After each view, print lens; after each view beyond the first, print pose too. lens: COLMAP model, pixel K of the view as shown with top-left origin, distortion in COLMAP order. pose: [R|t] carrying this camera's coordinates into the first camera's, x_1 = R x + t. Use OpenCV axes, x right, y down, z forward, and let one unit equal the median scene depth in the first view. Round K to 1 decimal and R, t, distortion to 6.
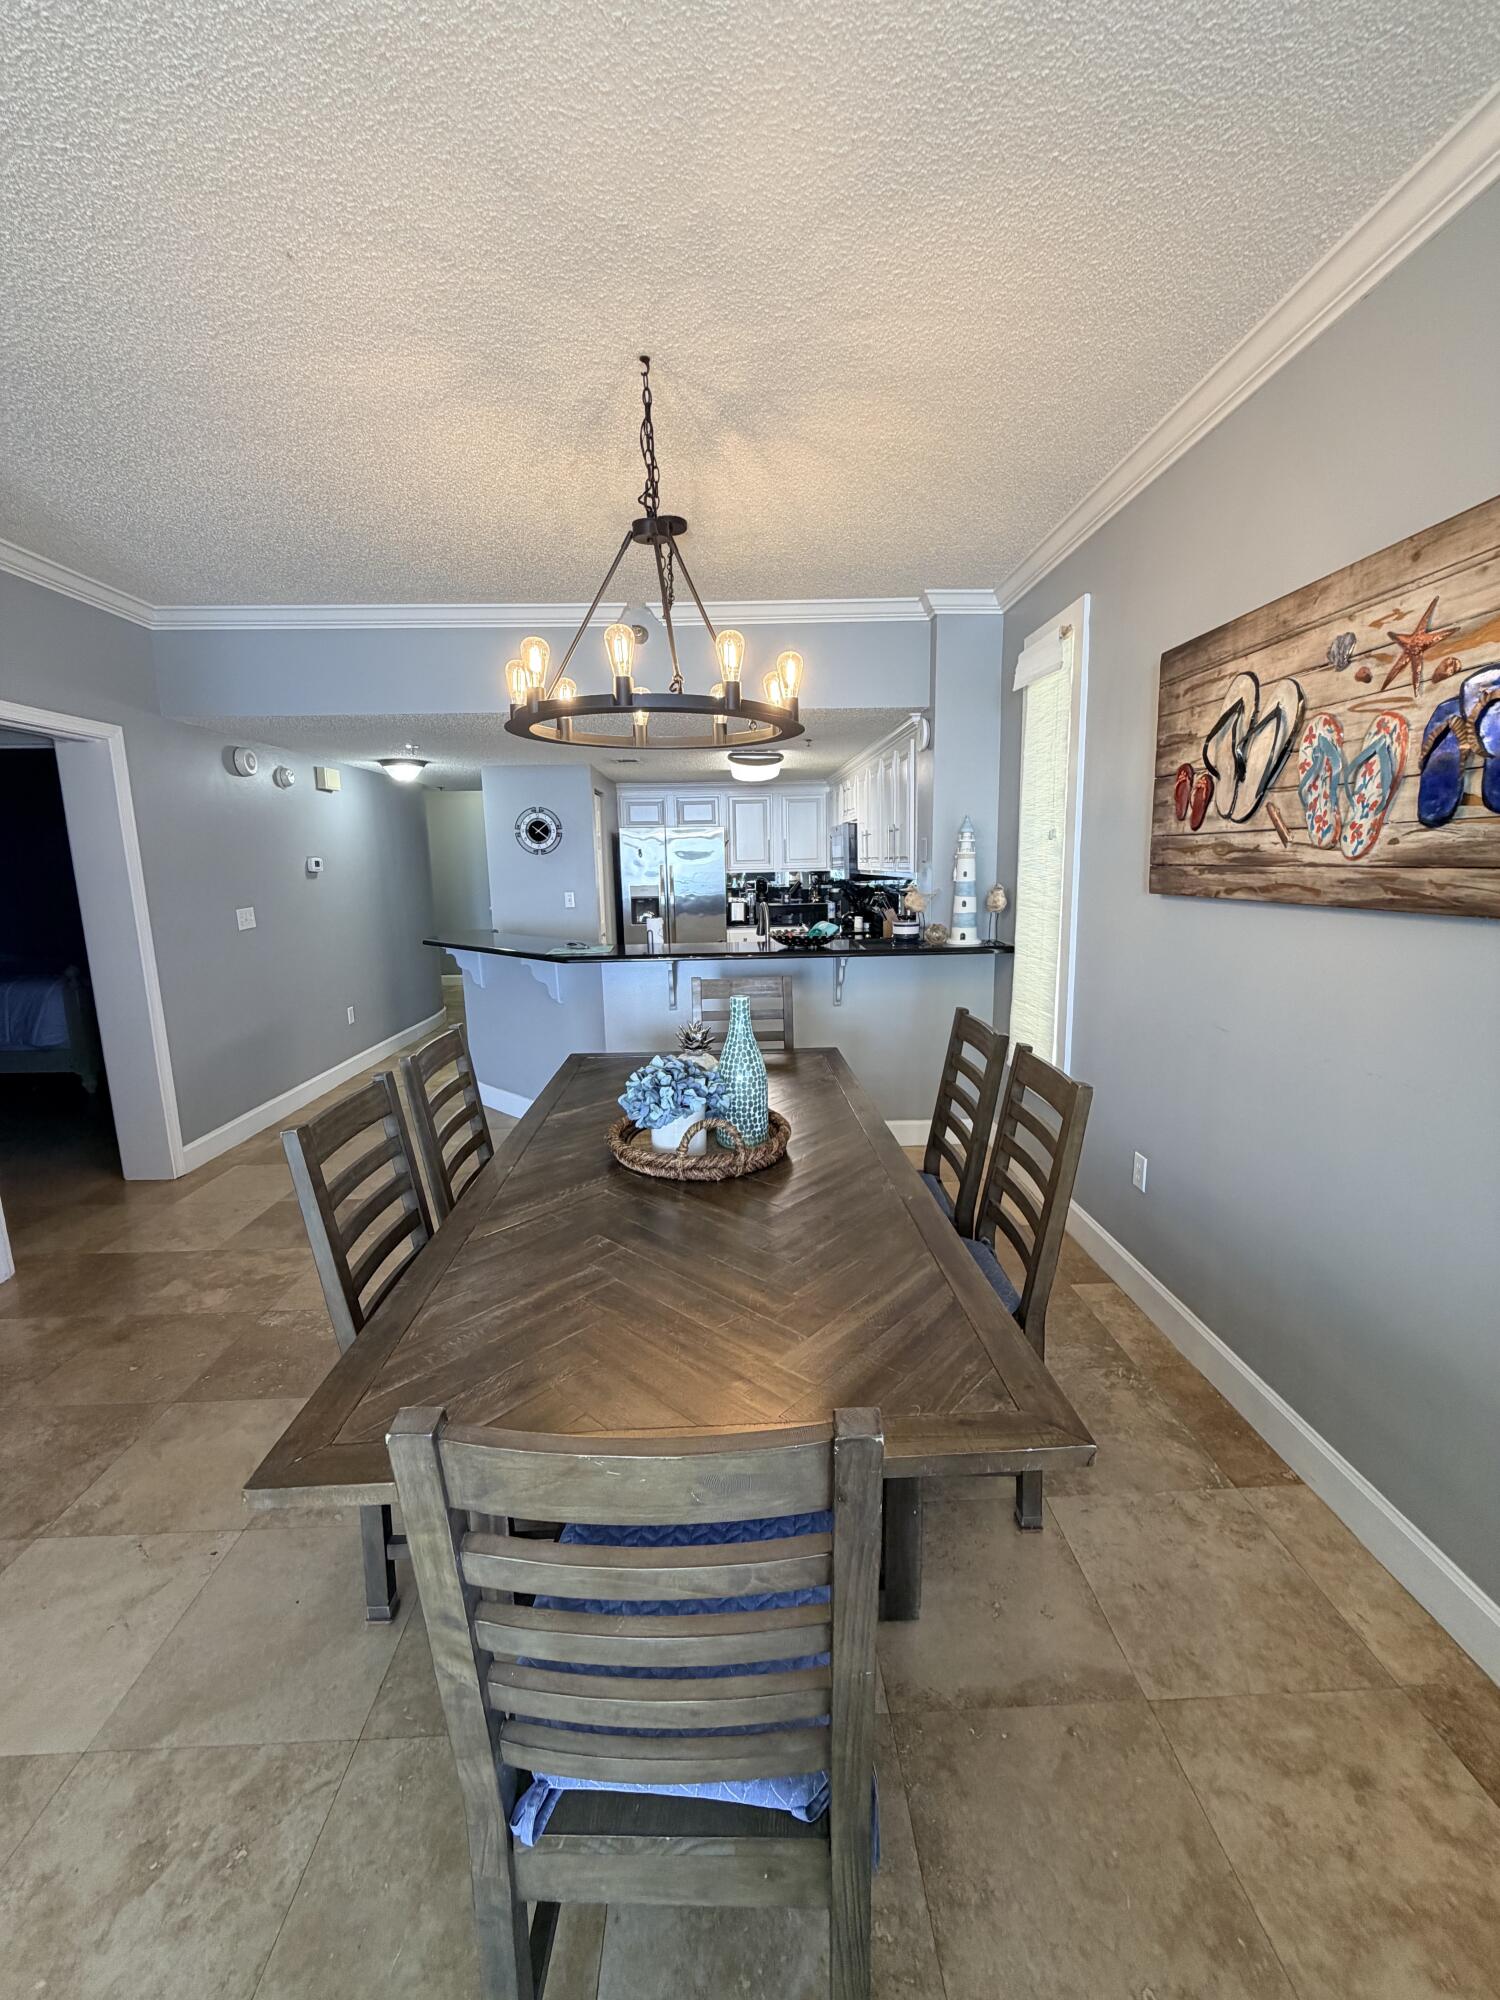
lens RADIAL K [[798.0, 0, 741.4], [0, 798.0, 999.8], [0, 0, 1]] dist [-0.001366, 0.000808]
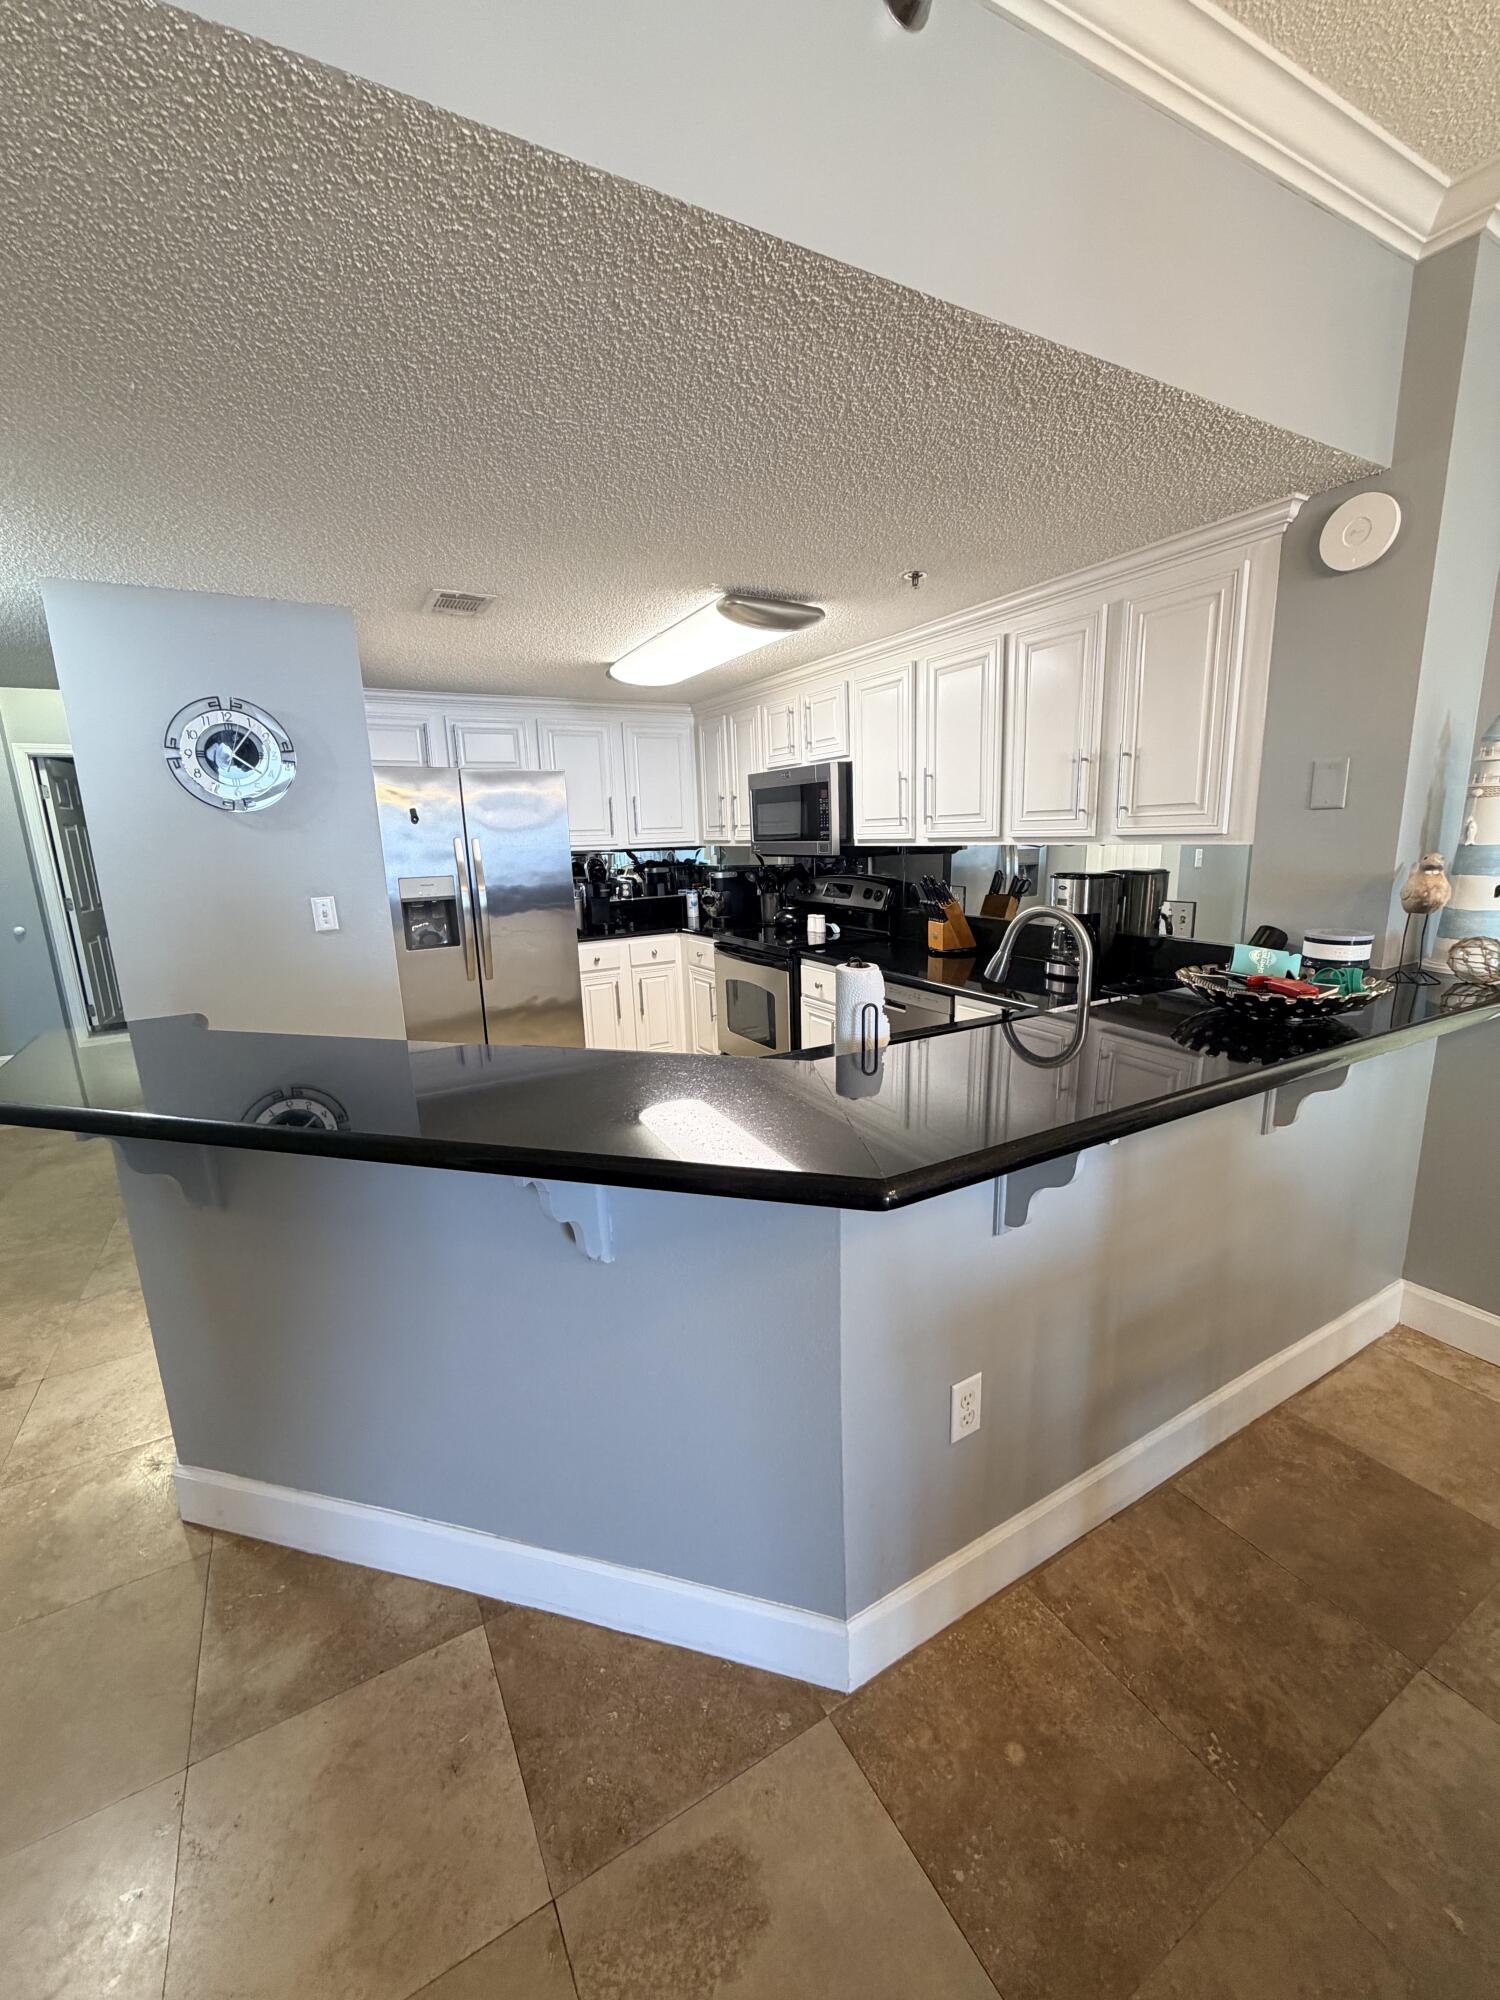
lens RADIAL K [[798.0, 0, 747.3], [0, 798.0, 1001.5], [0, 0, 1]] dist [-0.001366, 0.000808]
pose [[0.887924, -0.104062, 0.448065, -0.178914], [0.090844, 0.994560, 0.050959, -0.066708], [-0.450931, -0.004543, 0.892547, 0.420742]]
